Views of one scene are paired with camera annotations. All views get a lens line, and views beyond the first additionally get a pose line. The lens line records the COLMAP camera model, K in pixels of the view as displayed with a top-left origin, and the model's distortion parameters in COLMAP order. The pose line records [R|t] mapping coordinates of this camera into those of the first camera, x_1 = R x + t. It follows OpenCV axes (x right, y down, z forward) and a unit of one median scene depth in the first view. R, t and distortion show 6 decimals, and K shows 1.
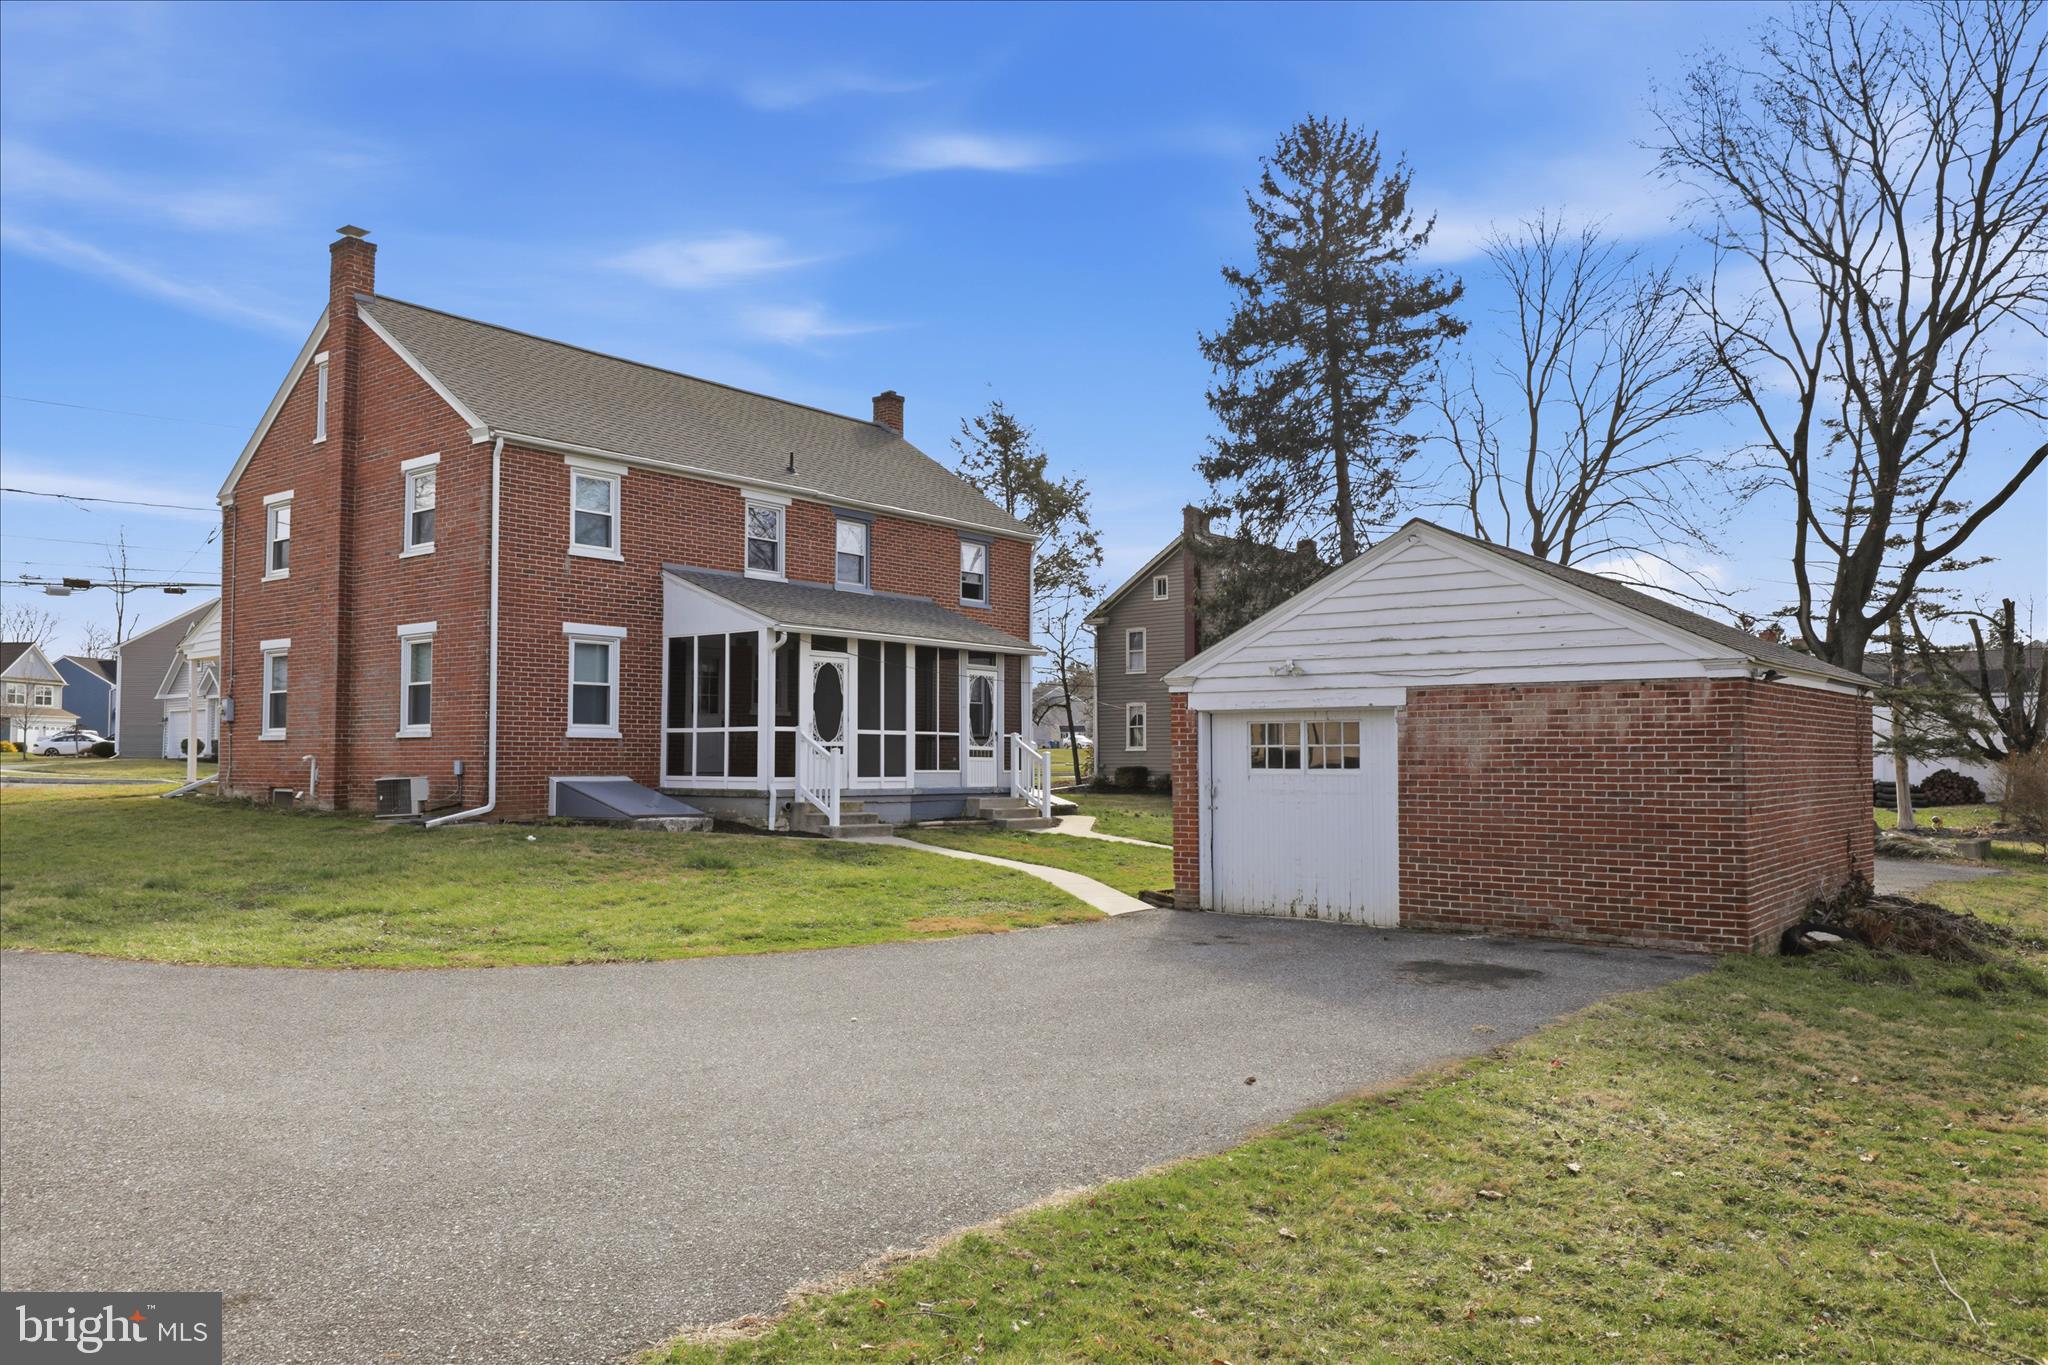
lens RADIAL K [[1444.2, 0, 1031.0], [0, 1444.2, 688.9], [0, 0, 1]] dist [0.003687, 0.003984]
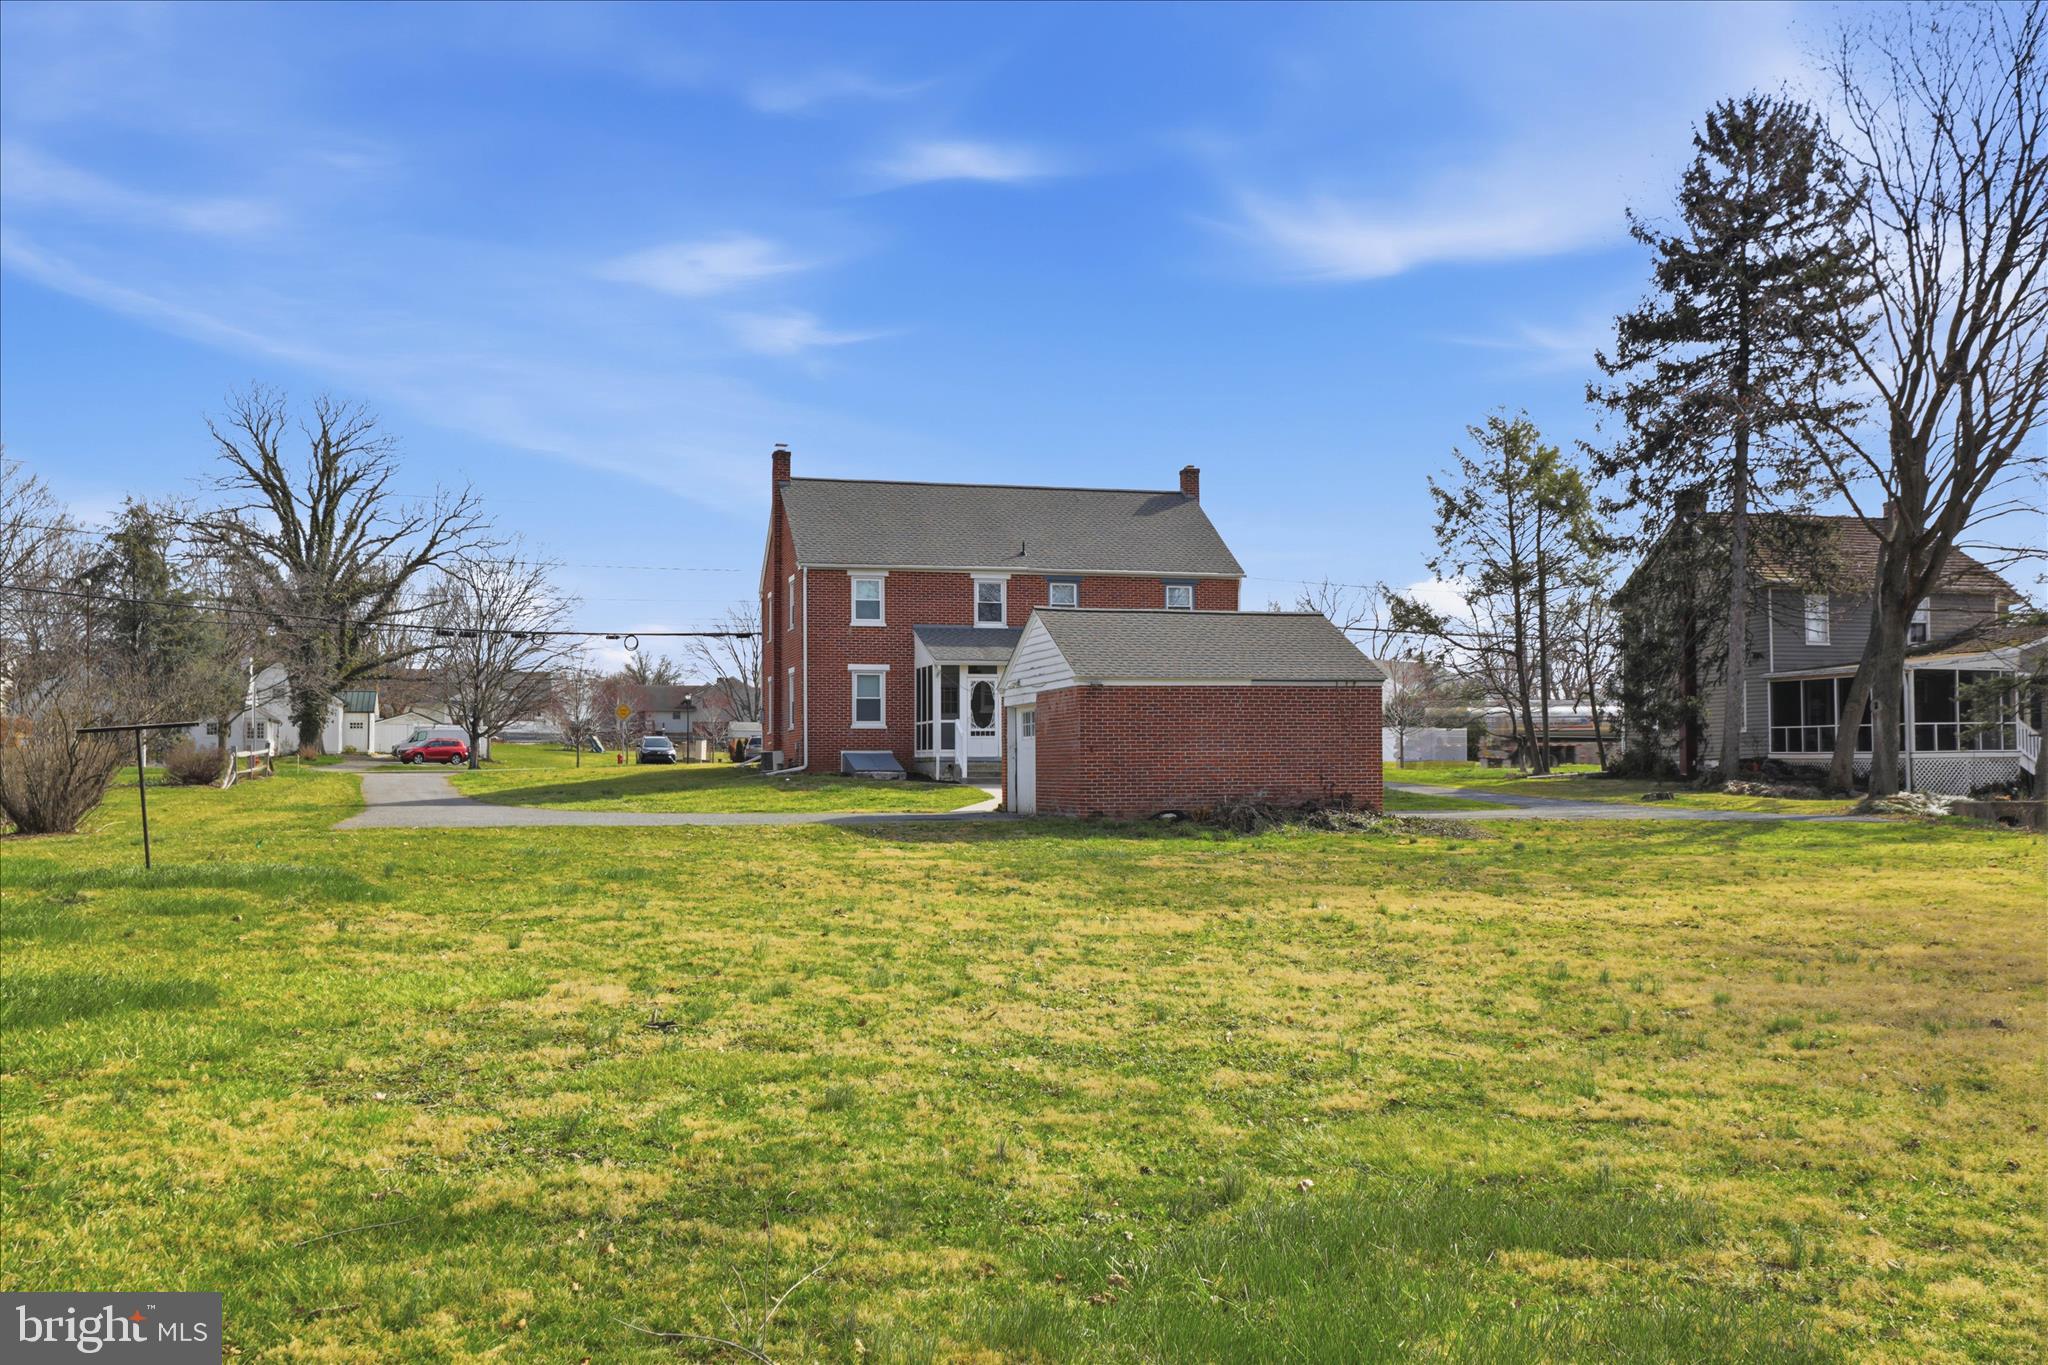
lens RADIAL K [[1963.5, 0, 1031.9], [0, 1963.5, 653.6], [0, 0, 1]] dist [0.037030, 0.002978]
pose [[0.797094, -0.040654, -0.602485, 1.249284], [0.032954, 0.999173, -0.023824, 0.005840], [0.602955, -0.000865, 0.797775, -0.758086]]
